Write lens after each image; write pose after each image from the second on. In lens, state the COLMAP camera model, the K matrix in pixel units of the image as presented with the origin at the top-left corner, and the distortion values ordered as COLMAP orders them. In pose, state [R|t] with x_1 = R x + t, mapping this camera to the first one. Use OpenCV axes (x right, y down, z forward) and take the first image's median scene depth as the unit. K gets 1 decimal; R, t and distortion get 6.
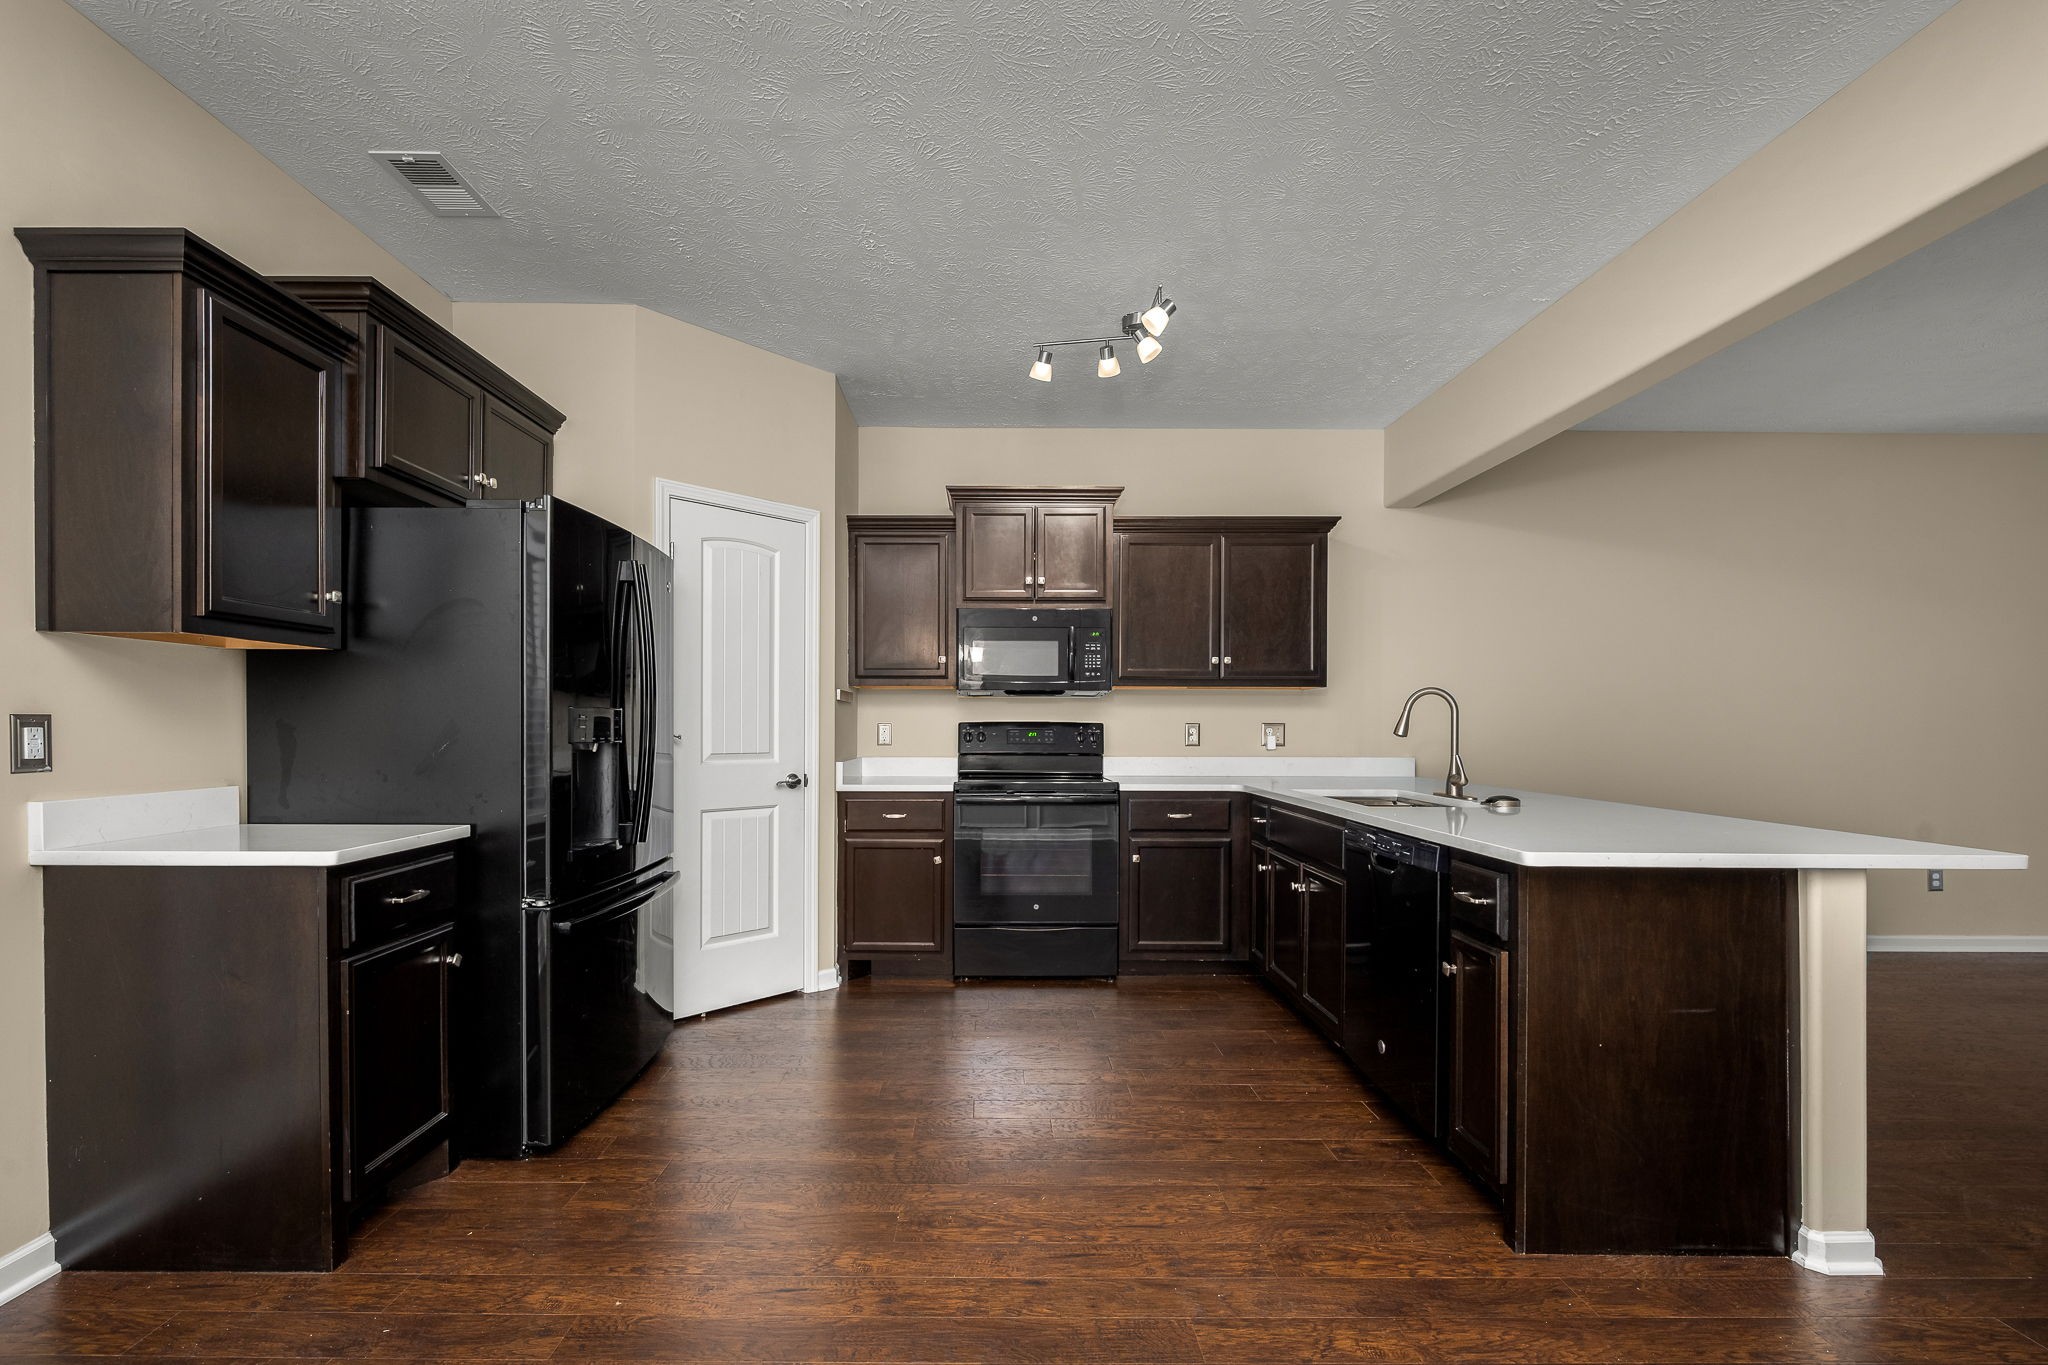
lens RADIAL K [[880.5, 0, 988.1], [0, 880.5, 734.0], [0, 0, 1]] dist [-0.002623, -0.000545]
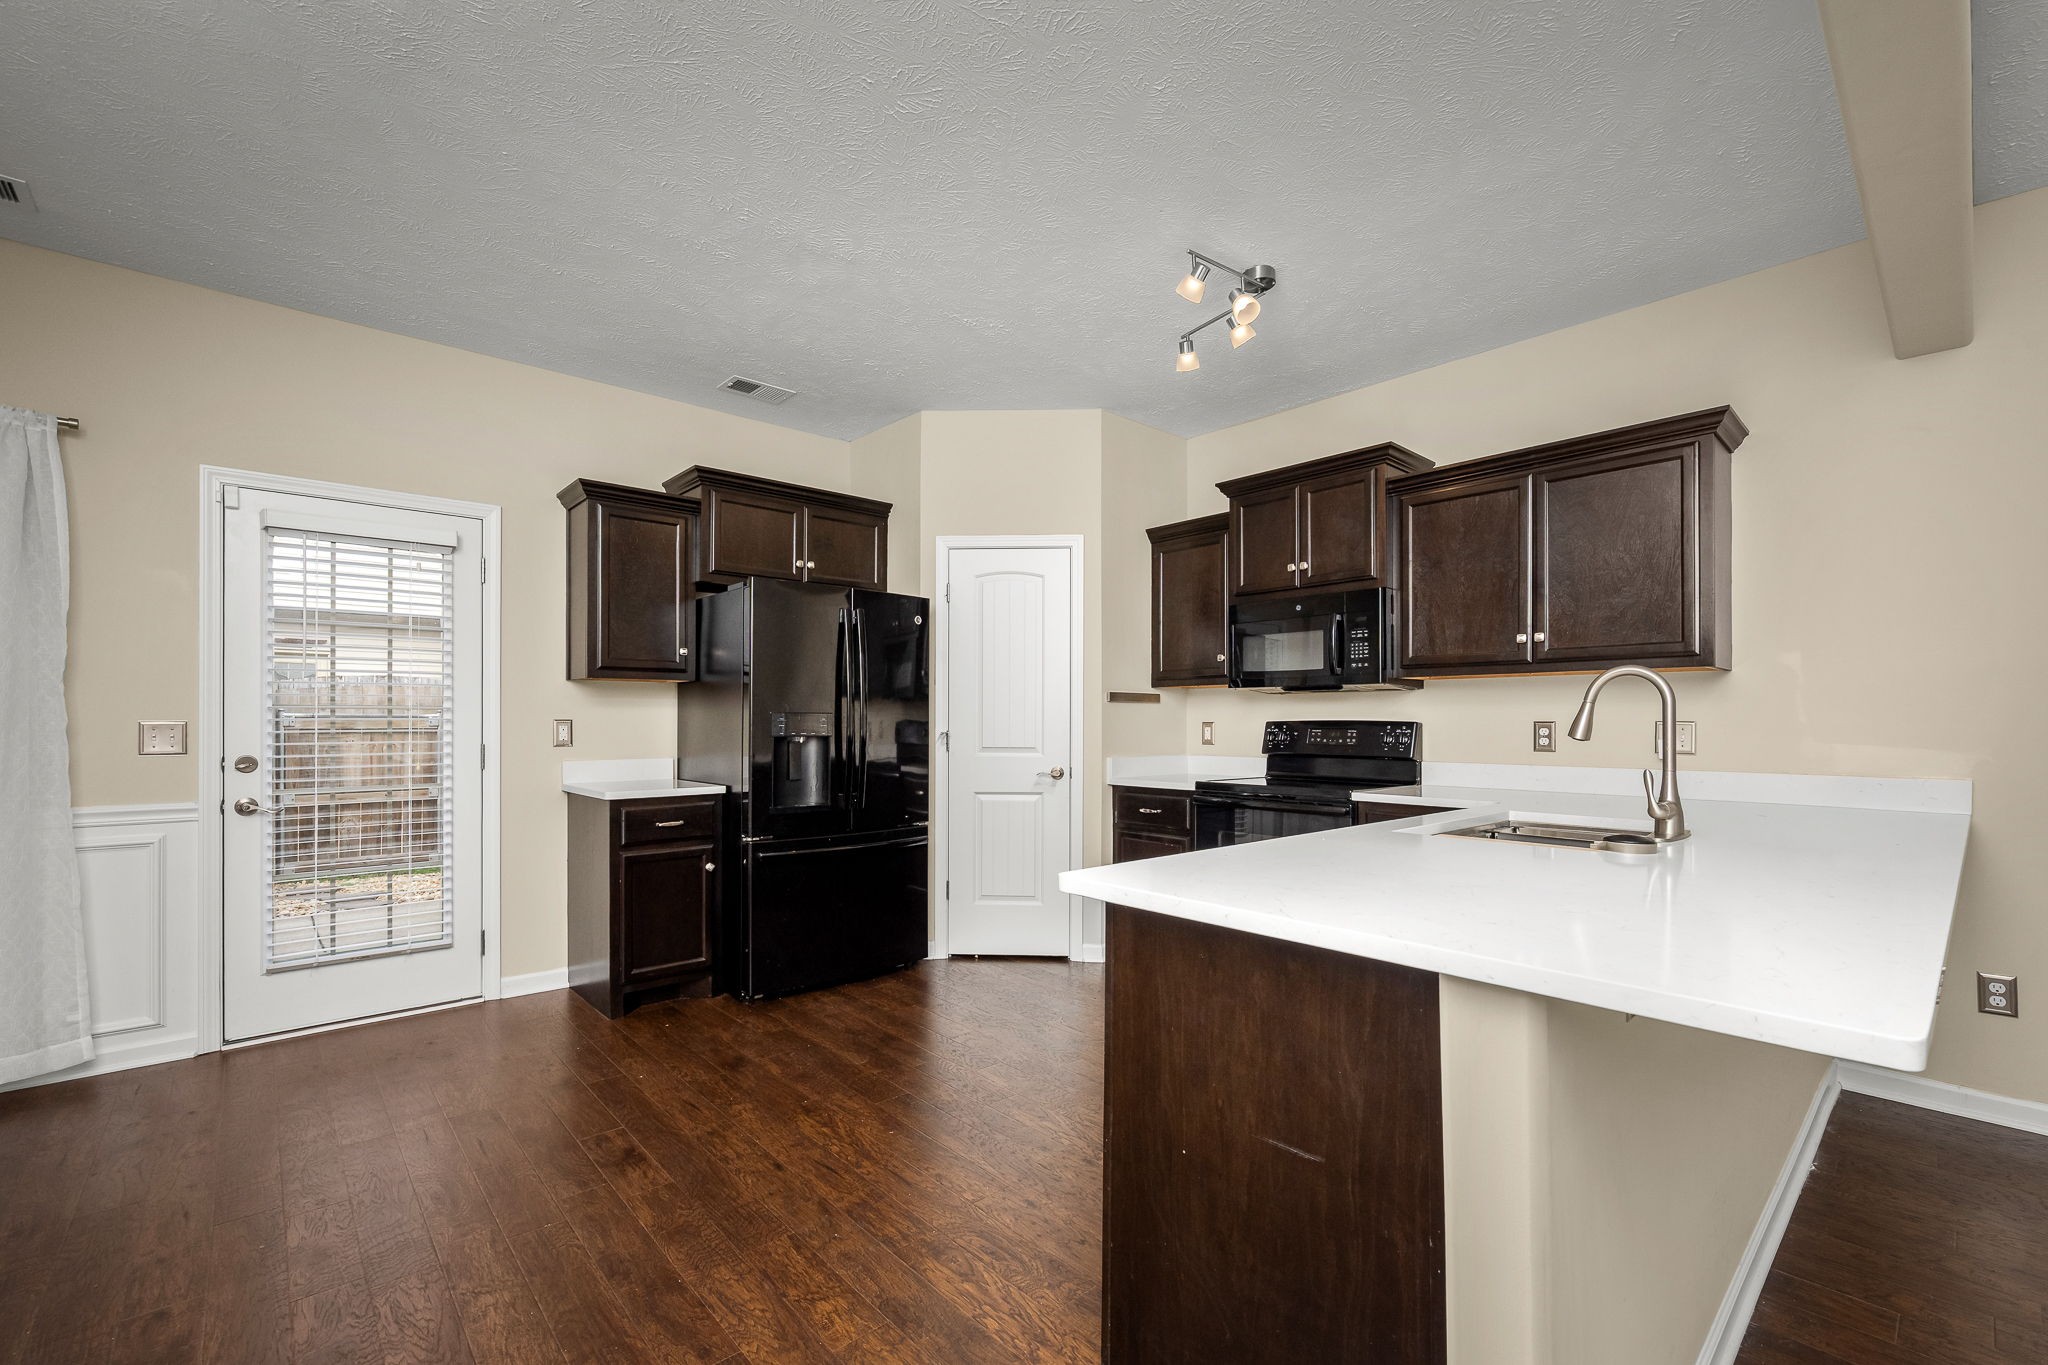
lens RADIAL K [[864.8, 0, 1024.2], [0, 864.8, 722.9], [0, 0, 1]] dist [-0.000985, -0.000047]
pose [[0.669449, -0.002823, -0.742853, 0.676377], [-0.006857, 0.999927, -0.009979, -0.000494], [0.742827, 0.011774, 0.669380, 0.238150]]
